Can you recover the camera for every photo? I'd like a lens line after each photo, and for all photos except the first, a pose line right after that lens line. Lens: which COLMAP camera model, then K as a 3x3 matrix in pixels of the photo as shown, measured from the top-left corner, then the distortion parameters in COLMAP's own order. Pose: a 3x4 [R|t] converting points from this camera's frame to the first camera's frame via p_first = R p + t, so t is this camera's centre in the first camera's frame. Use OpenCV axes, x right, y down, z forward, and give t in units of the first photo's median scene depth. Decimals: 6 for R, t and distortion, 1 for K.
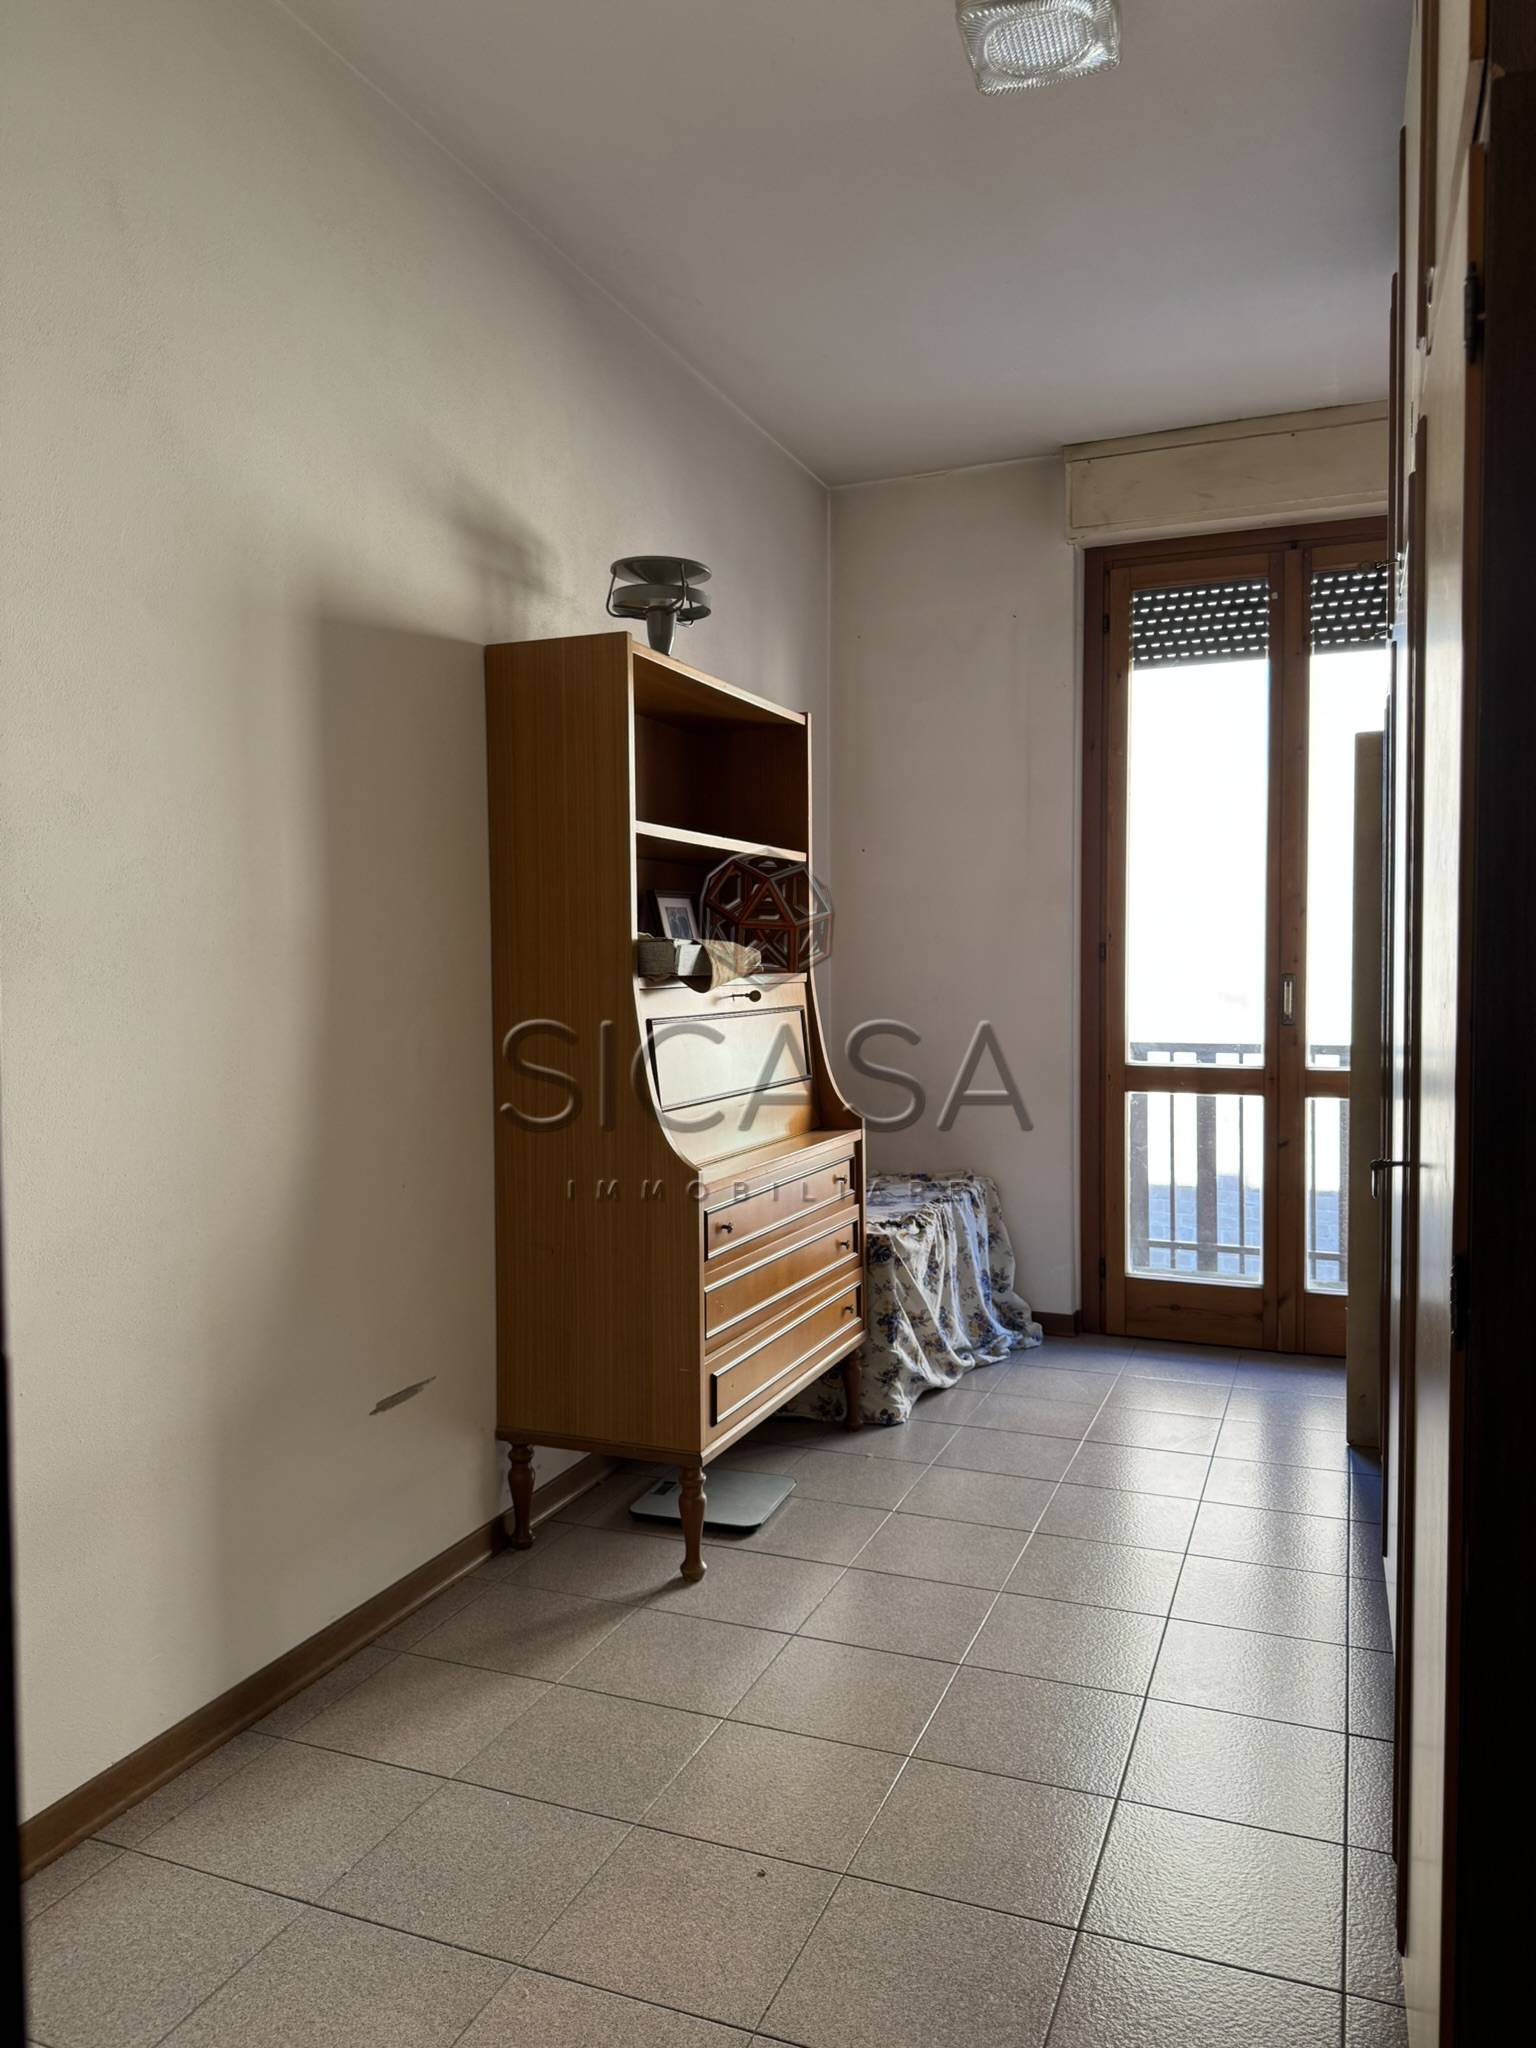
lens RADIAL K [[1443.3, 0, 768.0], [0, 1443.3, 1024.0], [0, 0, 1]] dist [0.037129, -0.002582]
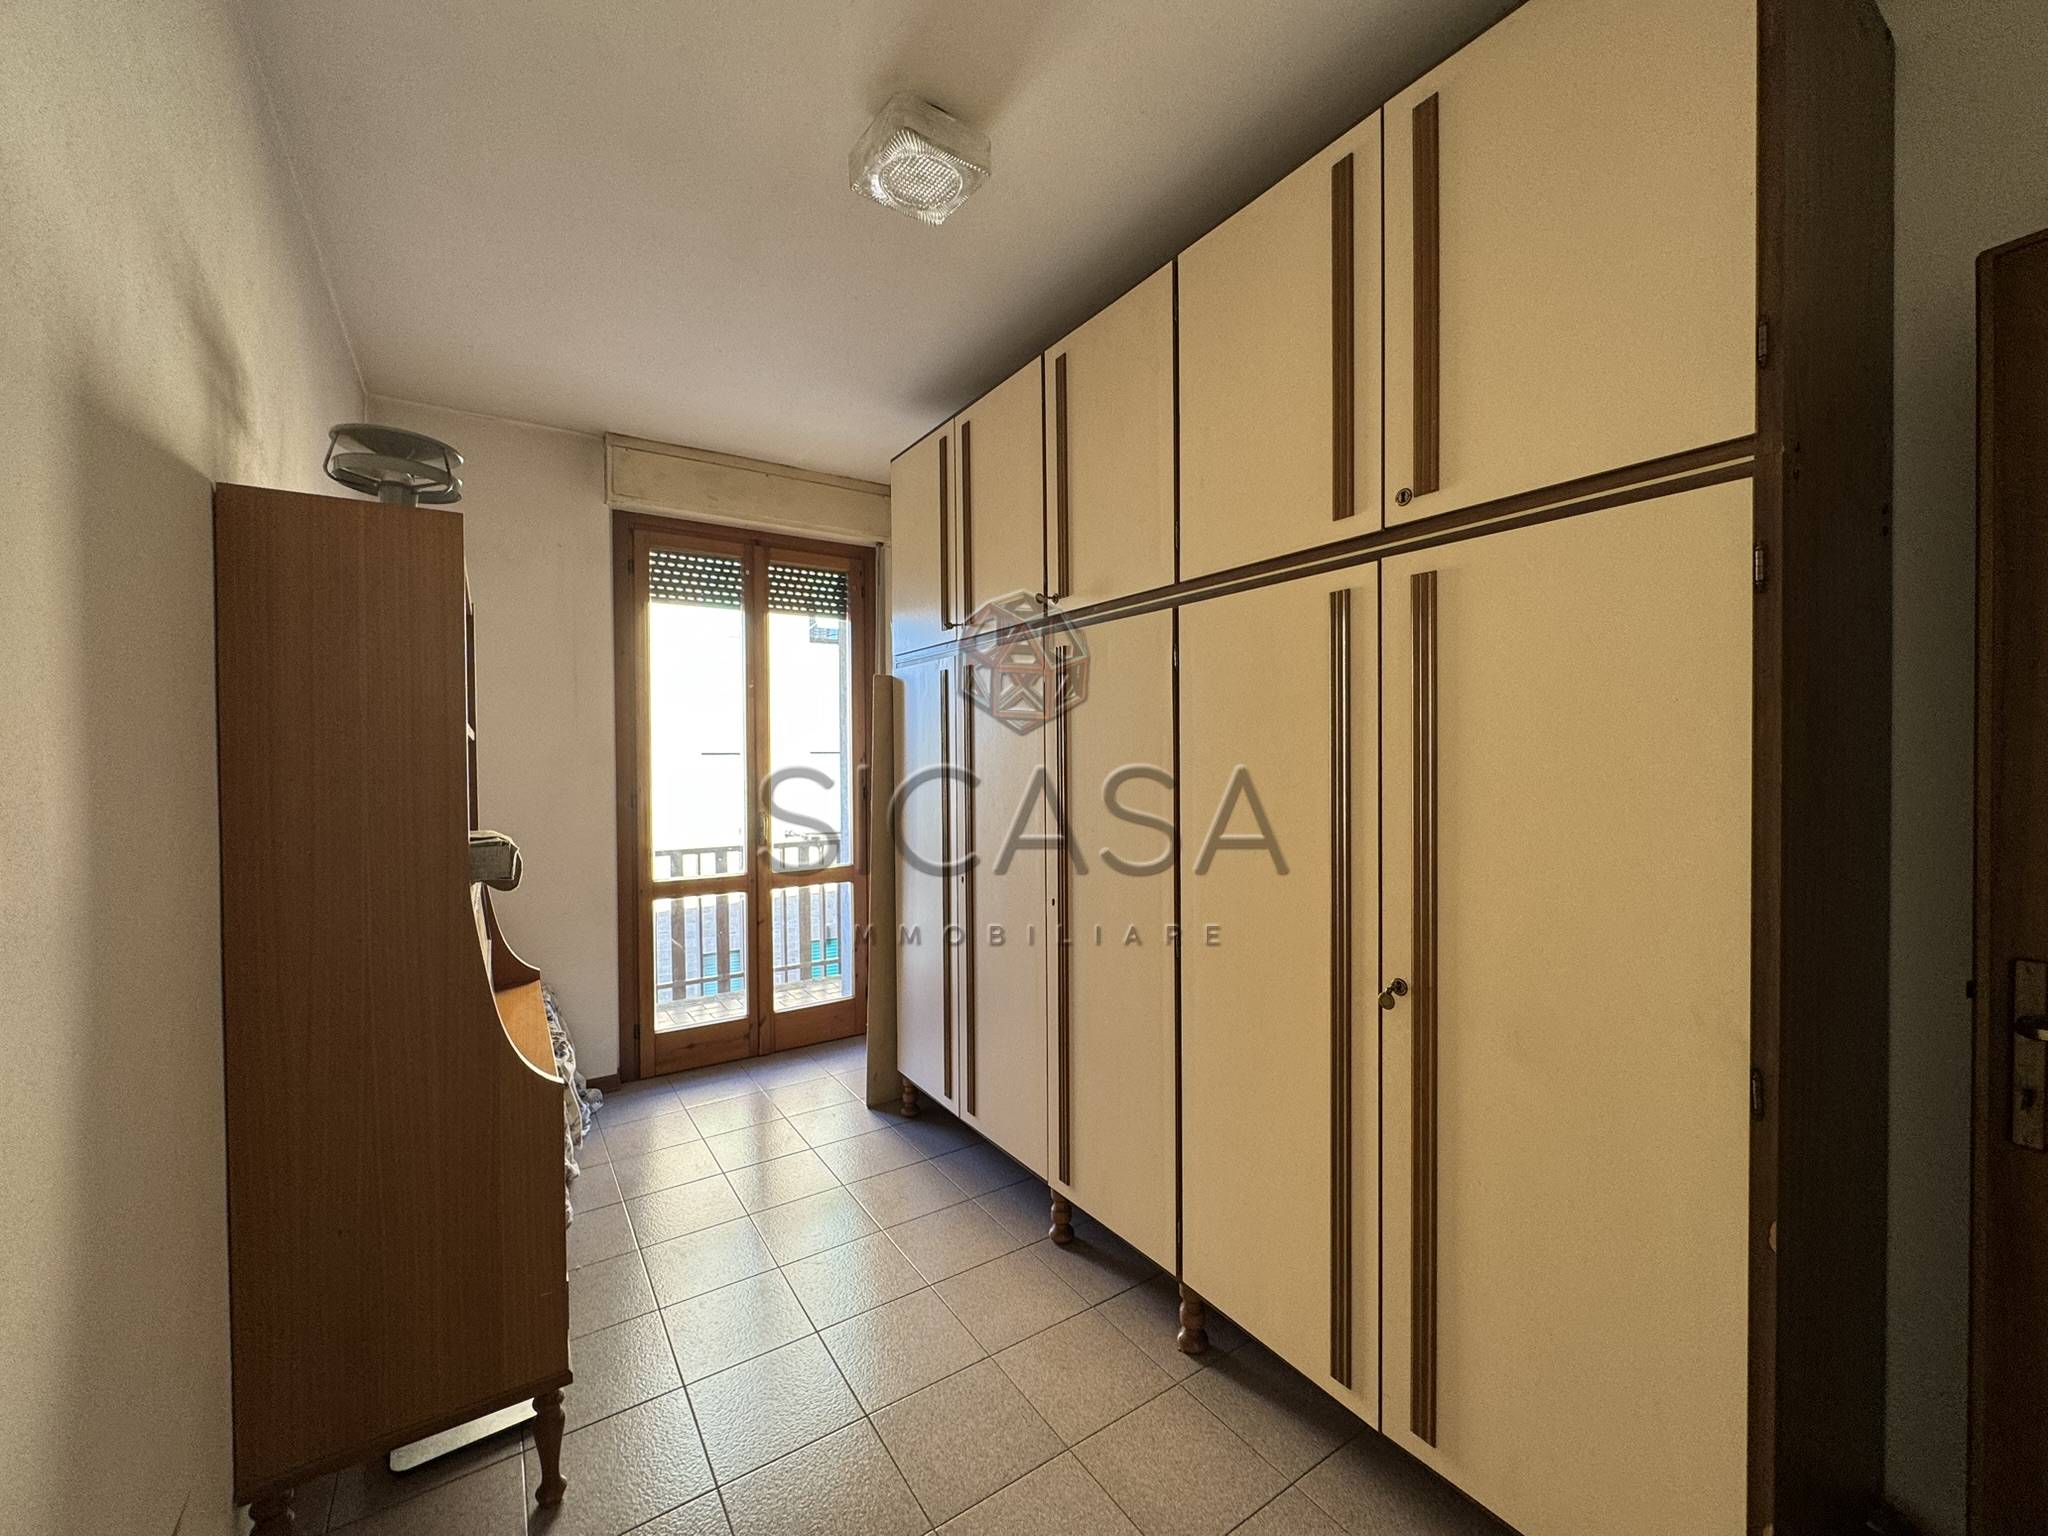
lens RADIAL K [[811.2, 0, 1024.0], [0, 811.2, 768.0], [0, 0, 1]] dist [-0.001986, -0.000357]
pose [[0.568782, -0.008498, 0.822444, -0.198533], [0.043214, 0.998874, -0.019564, -0.052338], [-0.821352, 0.046668, 0.568509, 0.262785]]
